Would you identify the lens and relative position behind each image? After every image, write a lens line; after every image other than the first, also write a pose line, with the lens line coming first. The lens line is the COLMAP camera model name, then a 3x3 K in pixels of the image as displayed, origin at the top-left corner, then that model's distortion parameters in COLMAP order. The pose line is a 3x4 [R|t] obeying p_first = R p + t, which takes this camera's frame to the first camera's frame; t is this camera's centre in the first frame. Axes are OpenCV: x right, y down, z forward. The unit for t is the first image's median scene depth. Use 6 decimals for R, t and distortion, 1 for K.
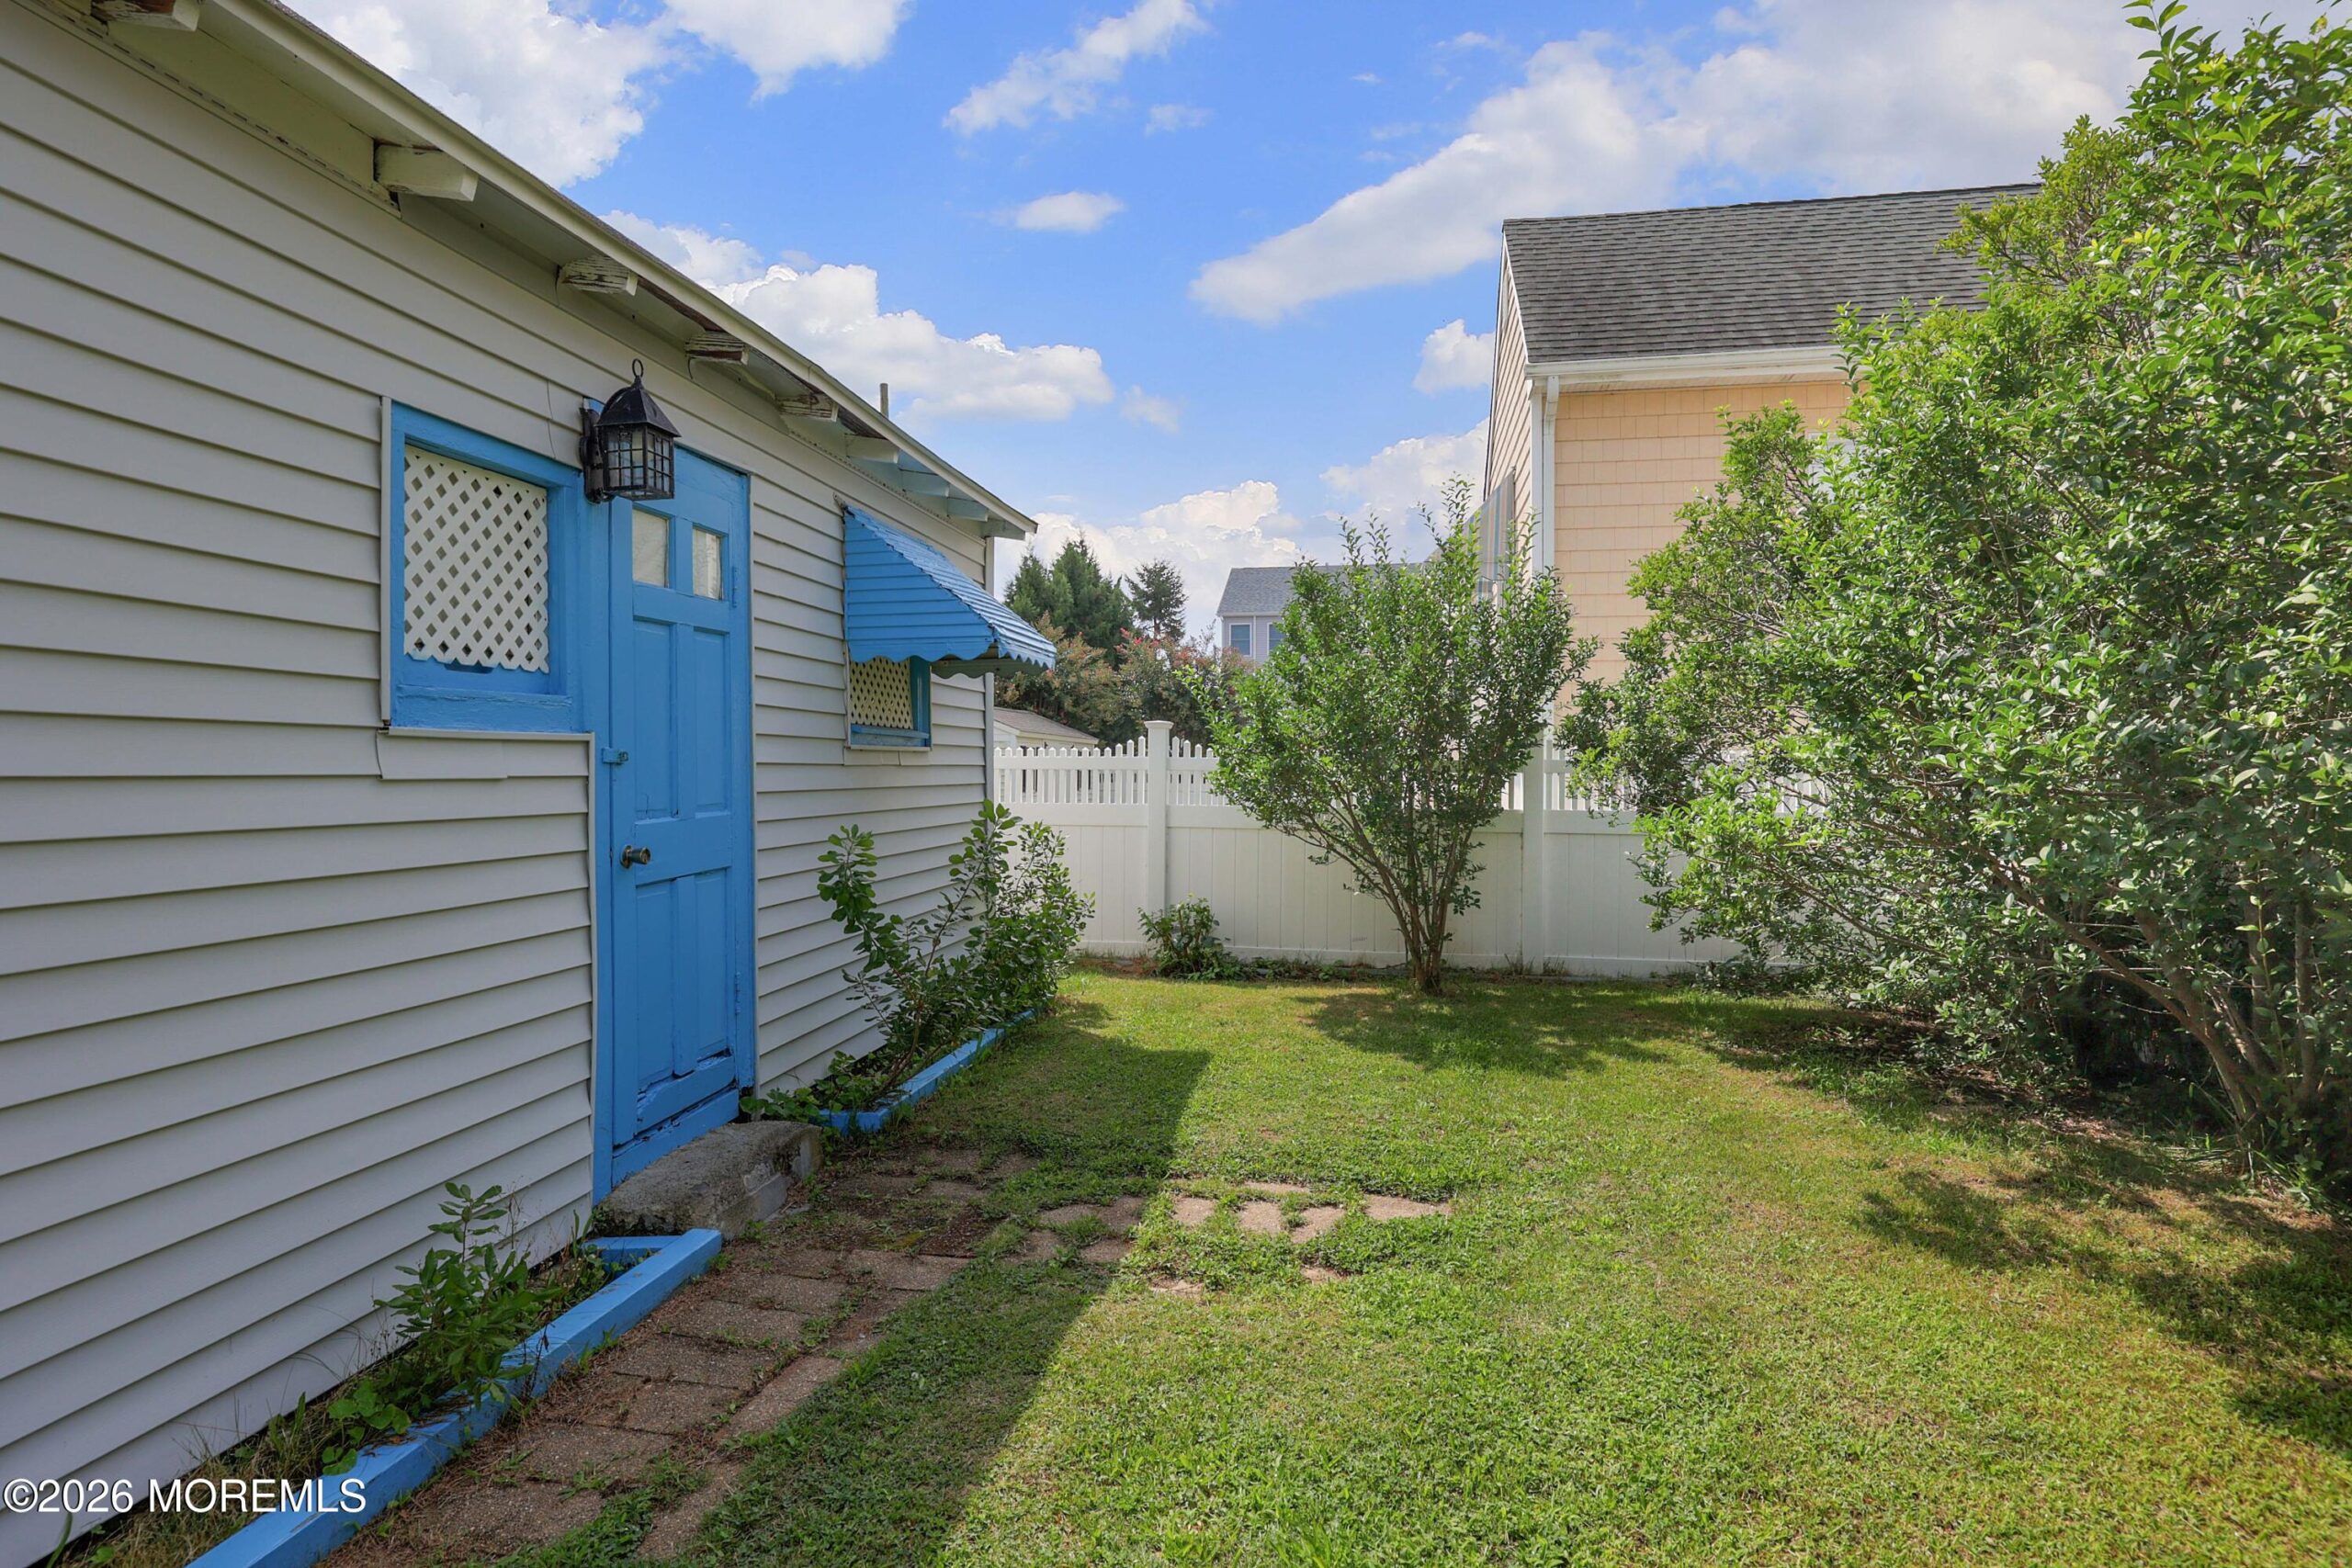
lens RADIAL K [[1309.2, 0, 1160.1], [0, 1309.2, 782.5], [0, 0, 1]] dist [-0.007000, -0.001616]
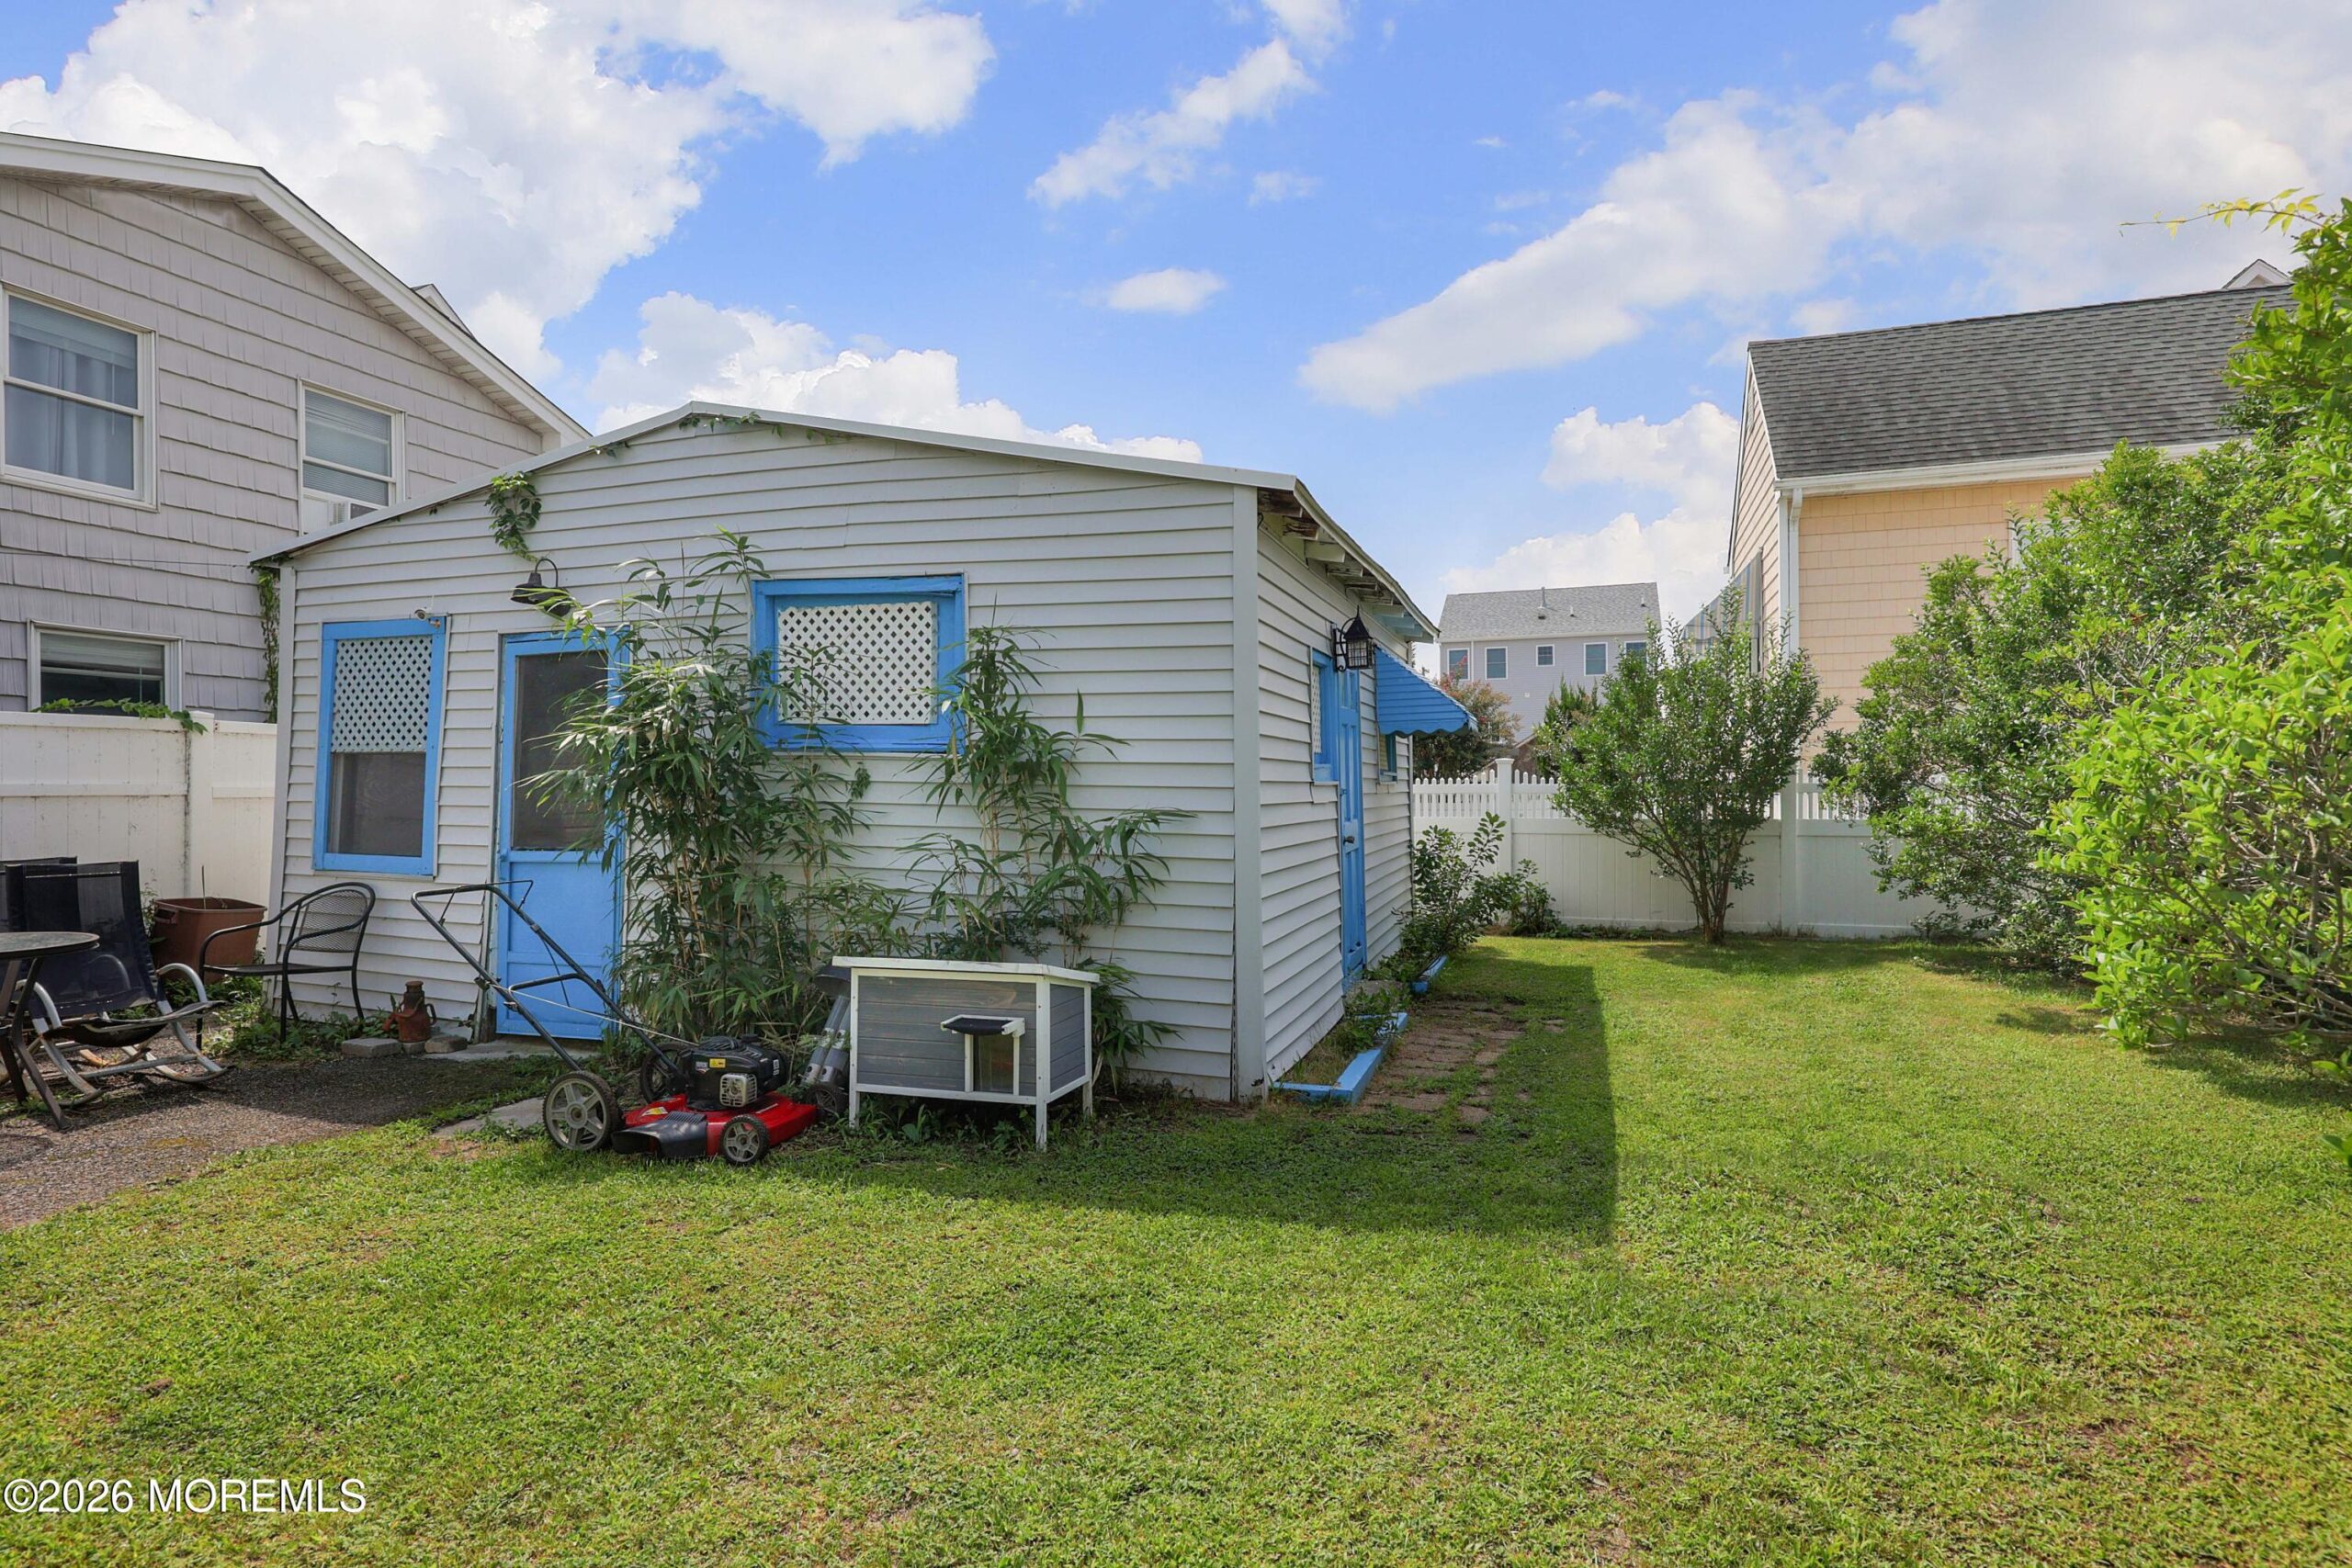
lens RADIAL K [[1309.2, 0, 1123.1], [0, 1309.2, 811.7], [0, 0, 1]] dist [-0.007000, -0.001616]
pose [[0.985509, -0.008619, -0.169402, -0.192283], [0.009562, 0.999943, 0.004747, -0.000216], [0.169351, -0.006298, 0.985536, -0.532933]]
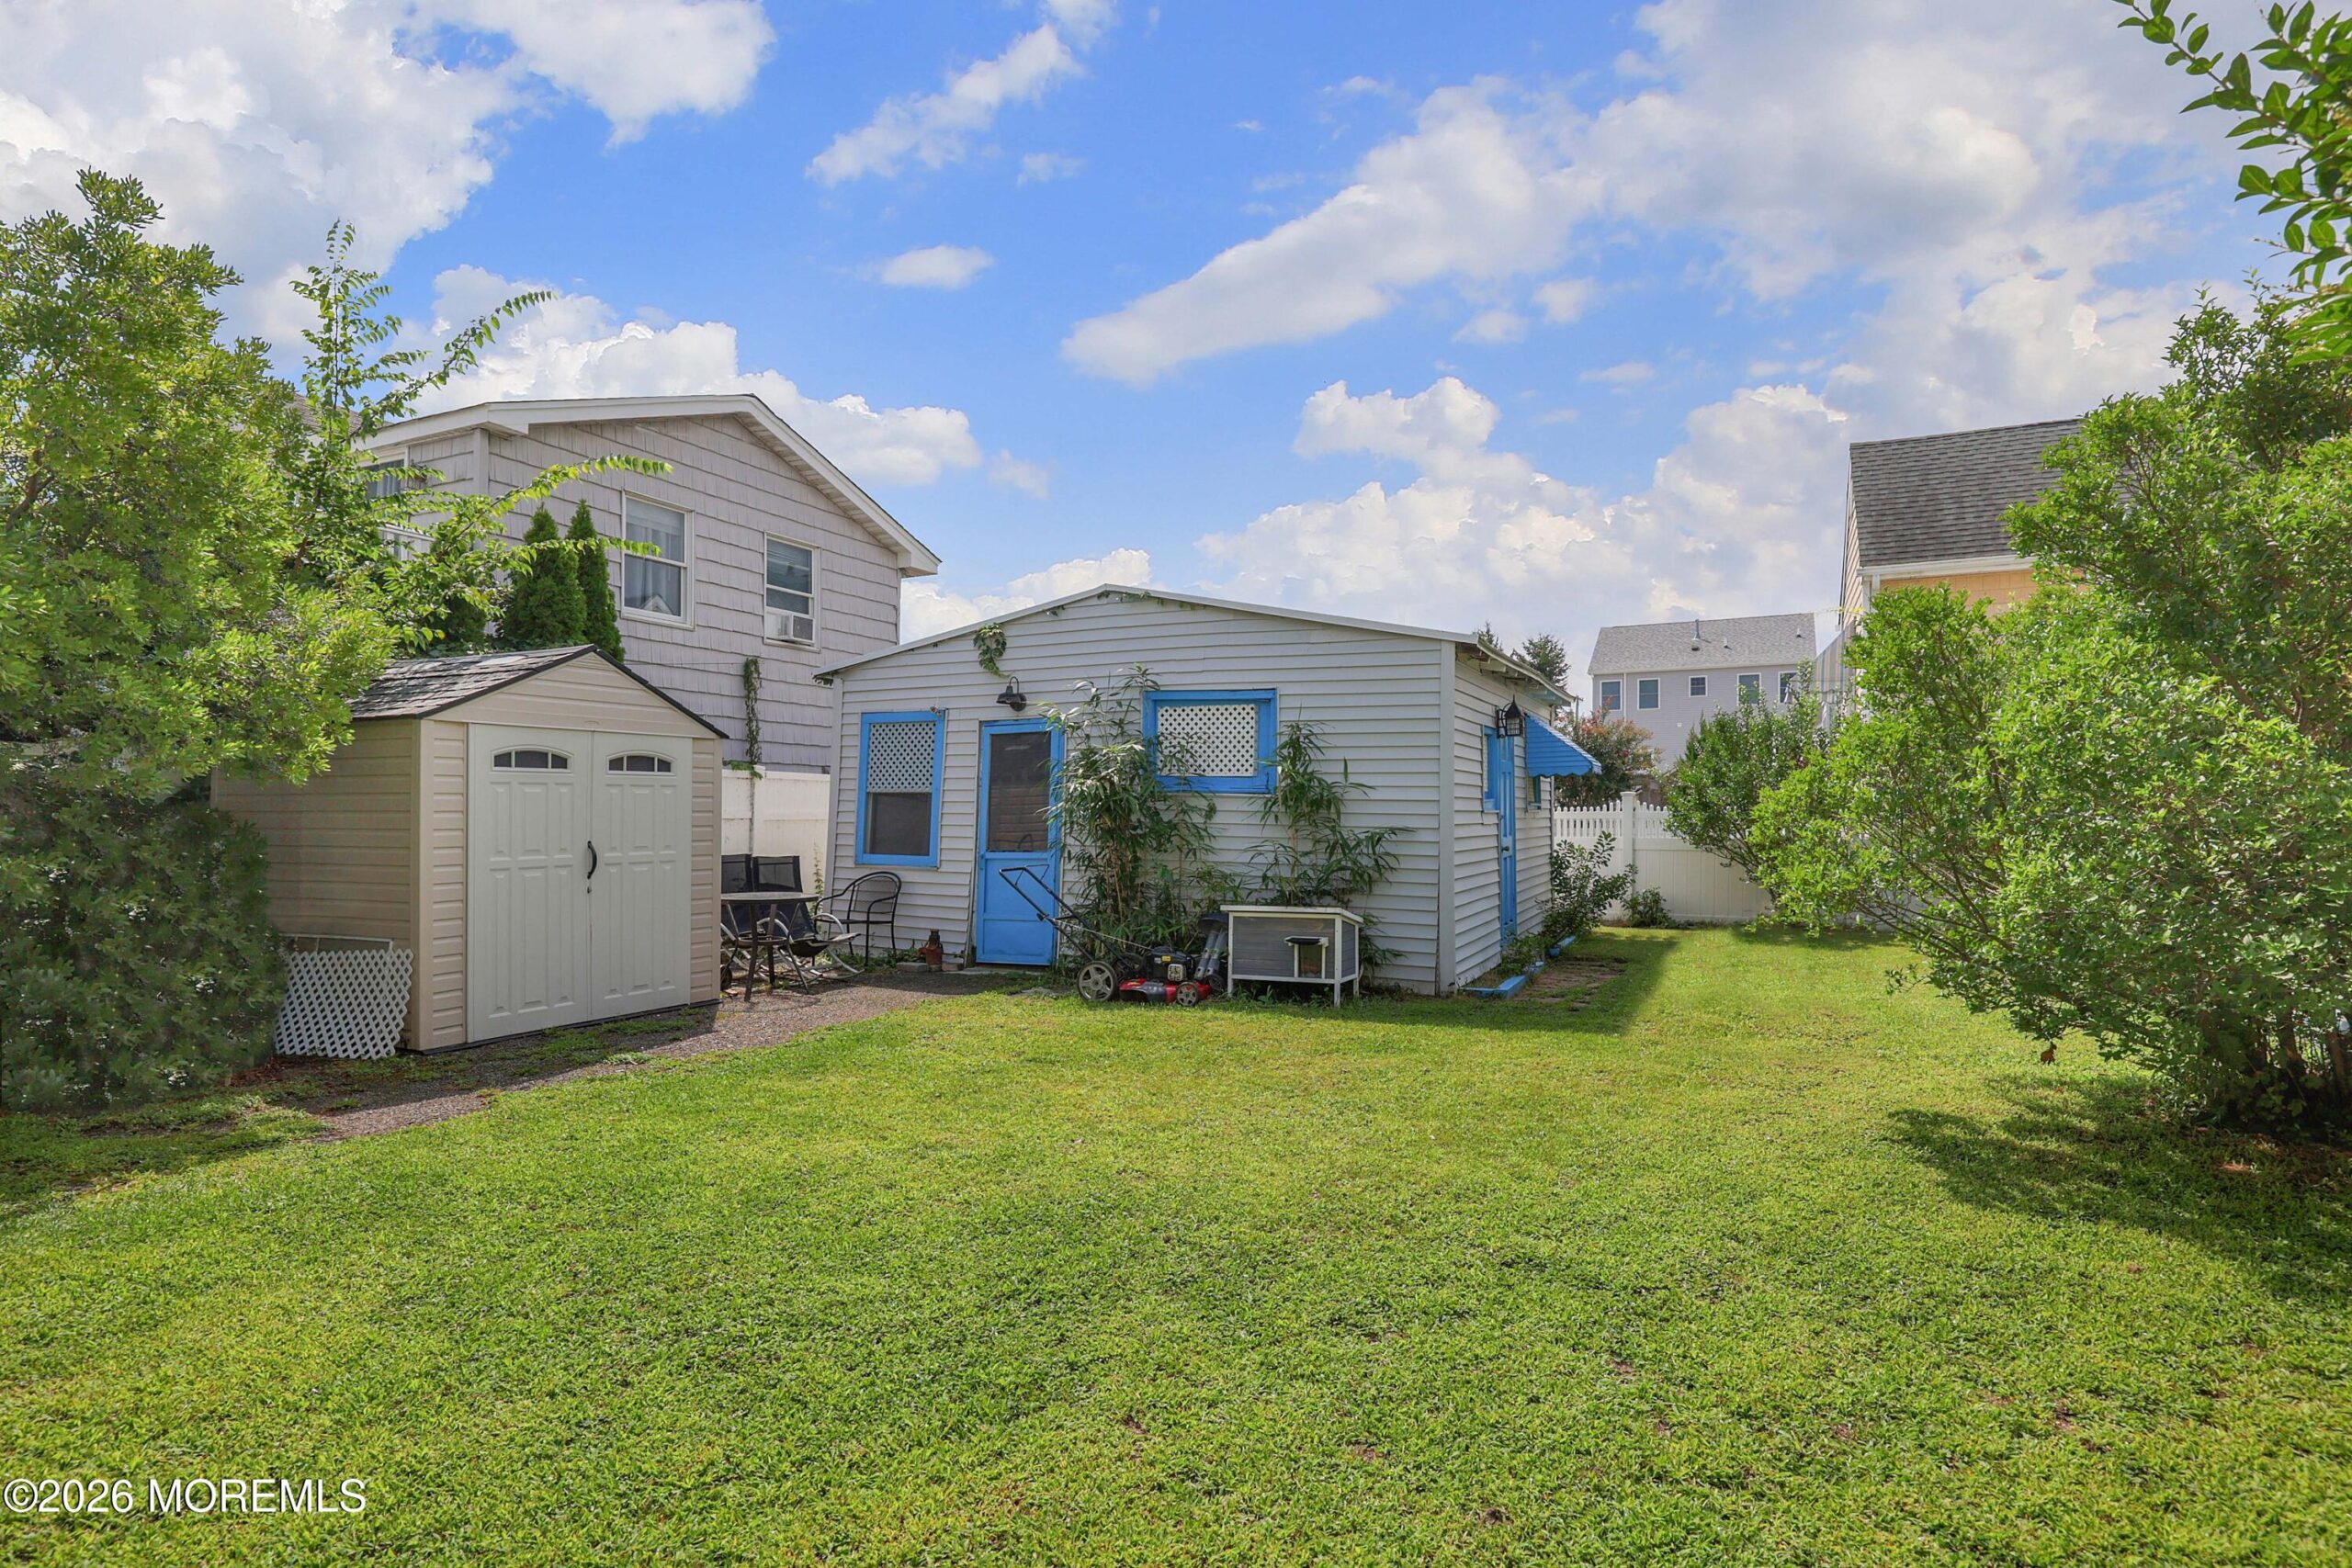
lens RADIAL K [[1309.2, 0, 1113.9], [0, 1309.2, 861.5], [0, 0, 1]] dist [-0.007000, -0.001616]
pose [[0.959183, -0.000531, -0.282785, -0.198863], [0.006928, 0.999742, 0.021621, 0.006435], [0.282700, -0.022697, 0.958940, -1.105990]]
